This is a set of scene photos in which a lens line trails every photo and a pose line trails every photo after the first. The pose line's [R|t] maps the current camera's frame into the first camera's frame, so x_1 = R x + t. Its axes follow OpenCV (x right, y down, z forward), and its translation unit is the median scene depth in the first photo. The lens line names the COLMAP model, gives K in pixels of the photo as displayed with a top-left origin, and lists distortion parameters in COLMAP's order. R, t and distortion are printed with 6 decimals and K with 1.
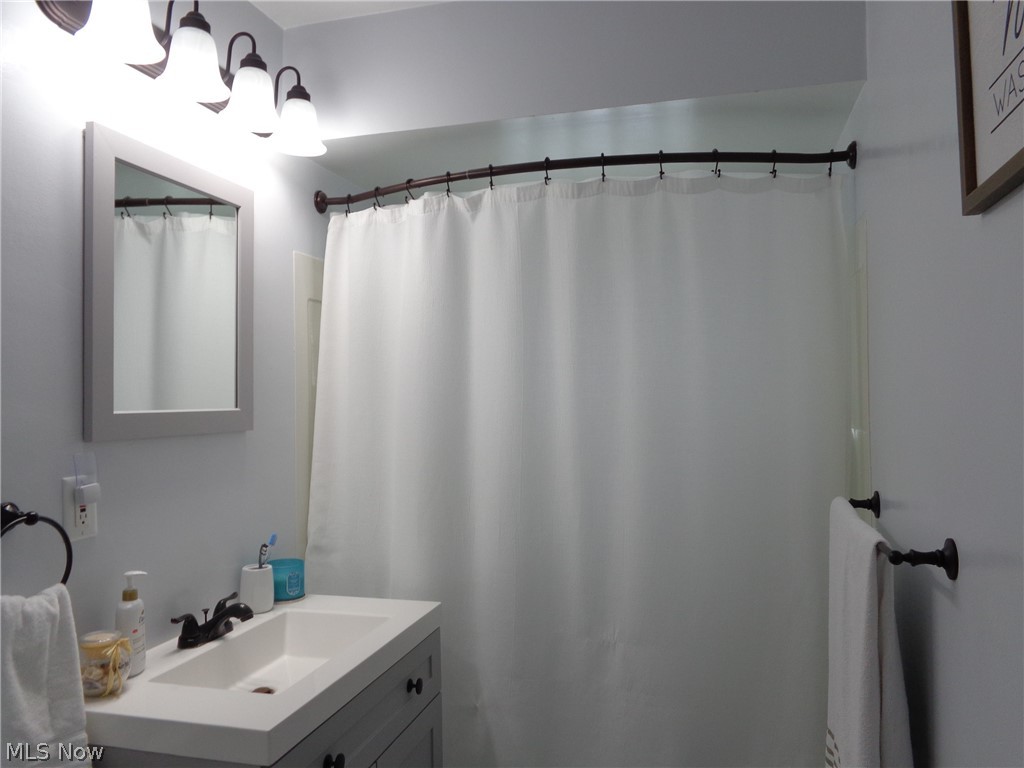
lens RADIAL K [[770.3, 0, 513.2], [0, 770.3, 382.6], [0, 0, 1]] dist [-0.012198, 0.015947]
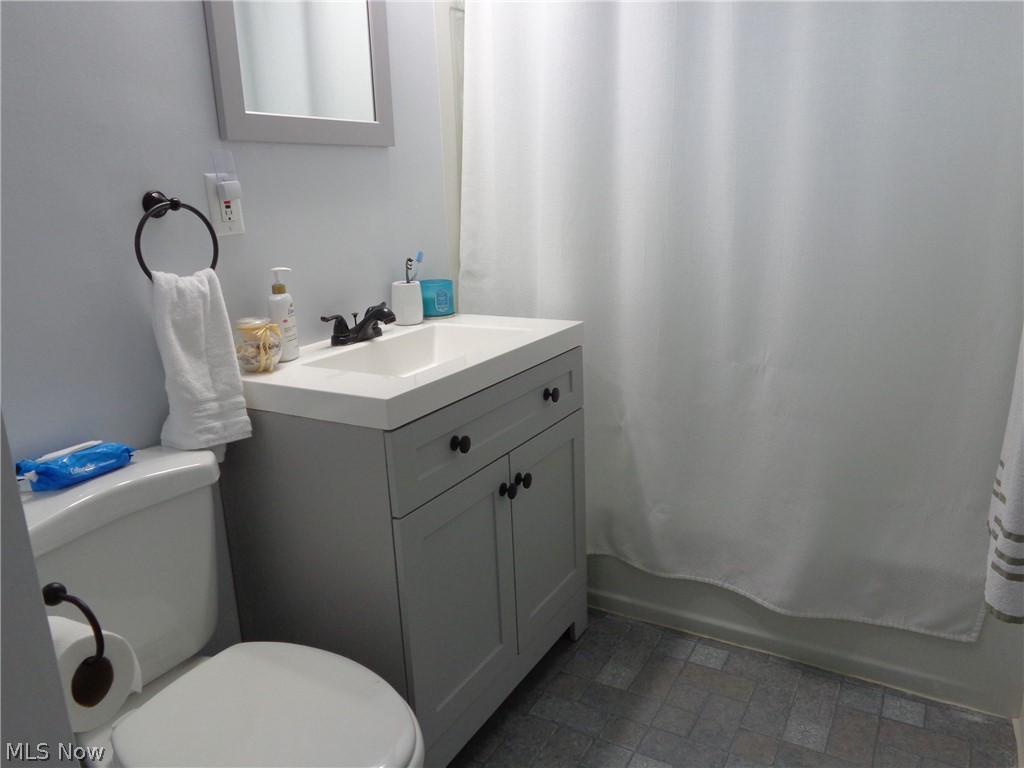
lens RADIAL K [[770.3, 0, 509.6], [0, 770.3, 384.3], [0, 0, 1]] dist [-0.012198, 0.015947]
pose [[0.965146, 0.044045, -0.257980, 0.082503], [0.029253, 0.961404, 0.273581, 0.100495], [0.260073, -0.271592, 0.926607, 0.041635]]
